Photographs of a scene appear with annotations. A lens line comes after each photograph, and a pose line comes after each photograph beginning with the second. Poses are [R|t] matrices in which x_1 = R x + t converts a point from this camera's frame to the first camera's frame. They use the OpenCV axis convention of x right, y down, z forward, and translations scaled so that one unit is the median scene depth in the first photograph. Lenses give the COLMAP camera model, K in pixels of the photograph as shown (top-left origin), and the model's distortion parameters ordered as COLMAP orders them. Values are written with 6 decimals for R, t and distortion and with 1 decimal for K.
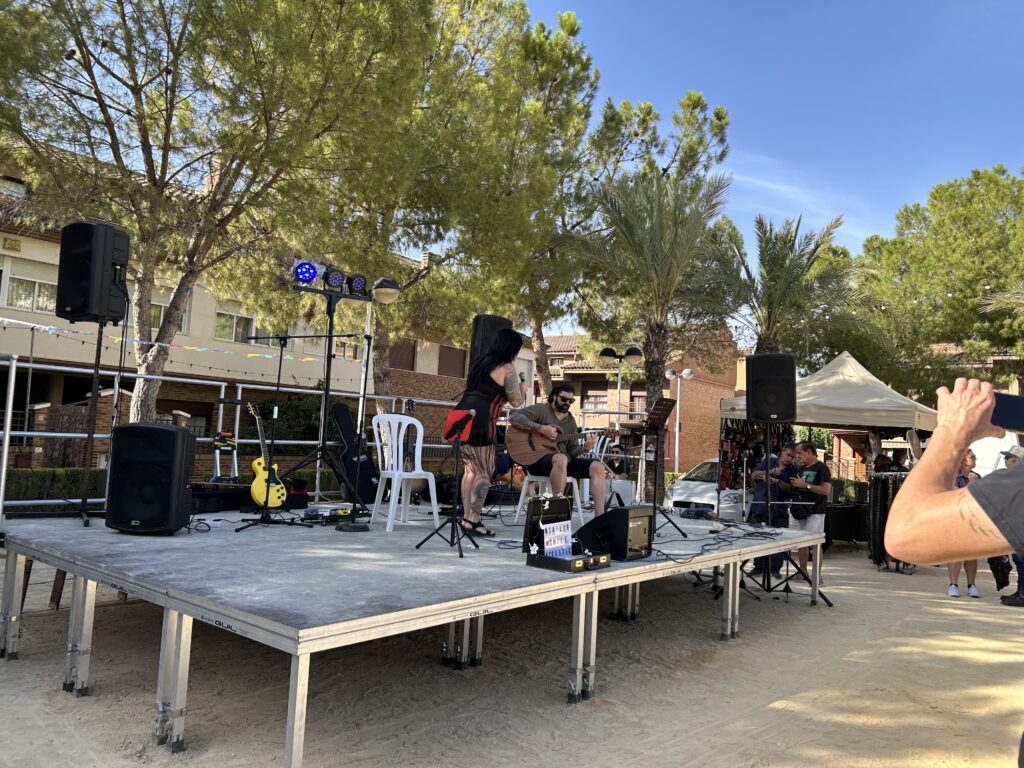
lens RADIAL K [[769.3, 0, 512.7], [0, 769.3, 382.2], [0, 0, 1]] dist [0.044860, -0.038737]
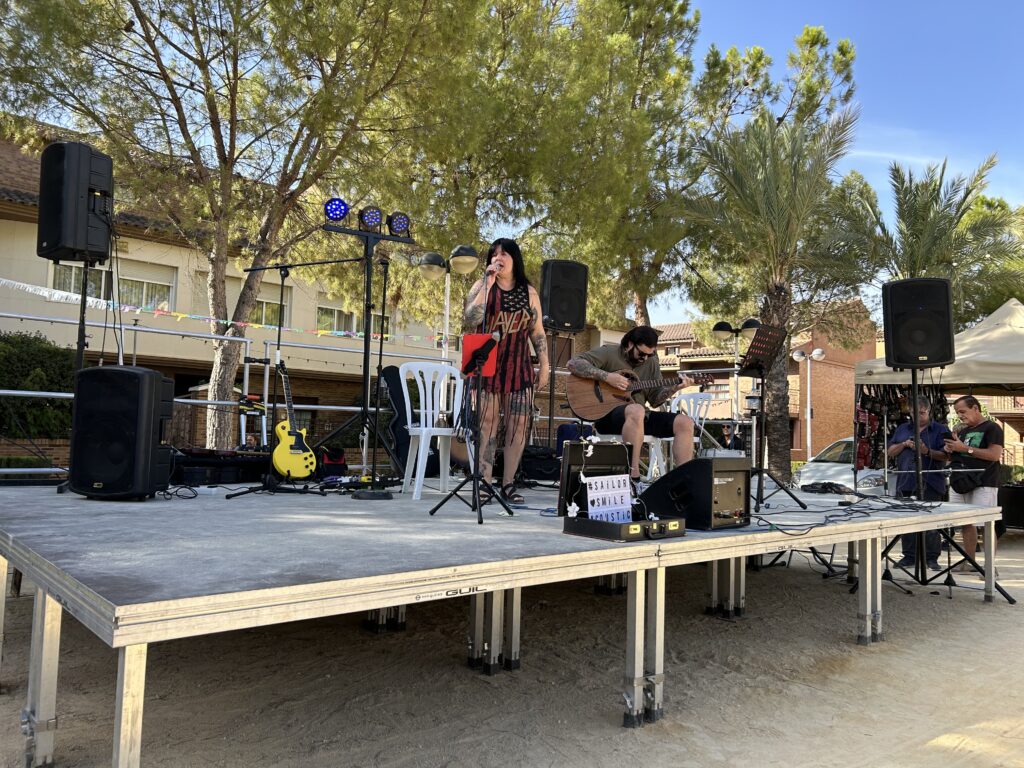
lens RADIAL K [[769.3, 0, 508.4], [0, 769.3, 379.5], [0, 0, 1]] dist [0.044860, -0.038737]
pose [[0.986325, -0.034275, -0.161209, 0.054066], [0.033370, 0.999408, -0.008319, 0.059682], [0.161399, 0.002826, 0.986885, 0.168720]]
